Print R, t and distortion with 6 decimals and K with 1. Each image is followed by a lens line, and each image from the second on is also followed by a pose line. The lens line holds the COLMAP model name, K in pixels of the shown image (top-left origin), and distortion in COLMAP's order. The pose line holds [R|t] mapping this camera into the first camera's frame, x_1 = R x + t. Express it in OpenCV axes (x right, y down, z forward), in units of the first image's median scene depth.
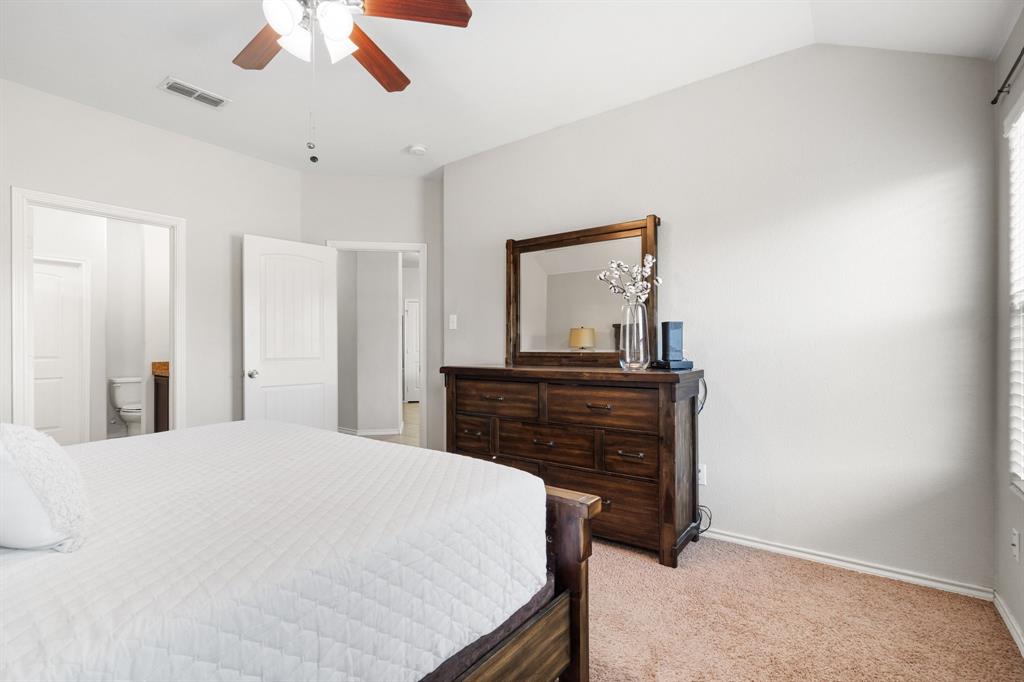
lens RADIAL K [[470.4, 0, 510.1], [0, 470.4, 343.8], [0, 0, 1]] dist [-0.001772, 0.002437]
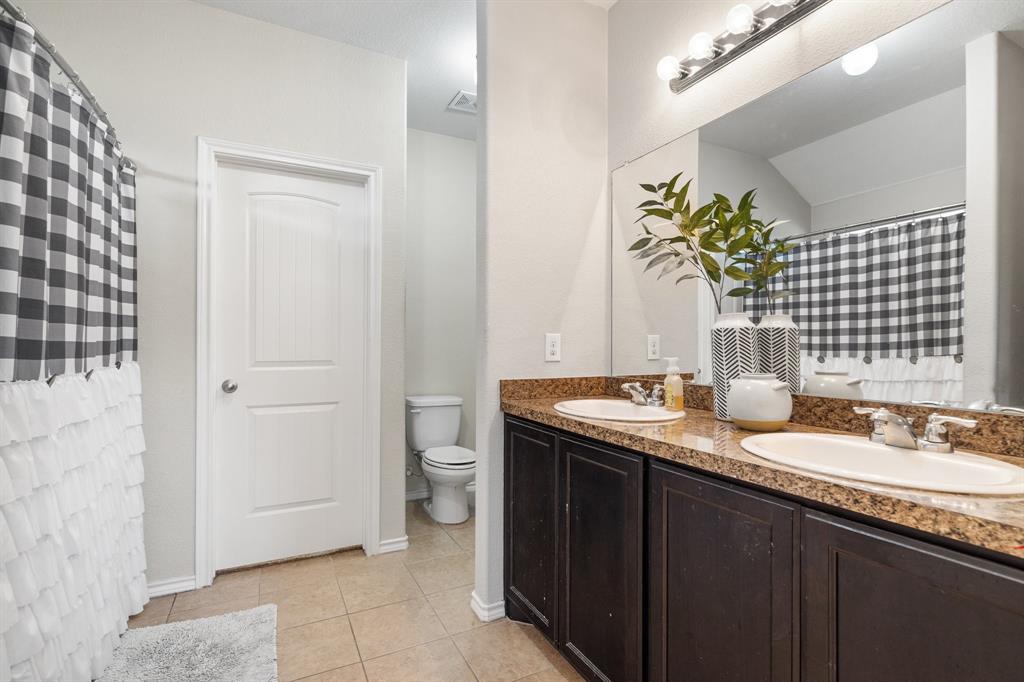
lens RADIAL K [[470.4, 0, 513.3], [0, 470.4, 339.5], [0, 0, 1]] dist [-0.001772, 0.002437]
pose [[0.903133, 0.004109, -0.429341, -0.543398], [-0.005963, 0.999978, -0.002972, 0.005409], [0.429319, 0.005244, 0.903138, 0.600731]]
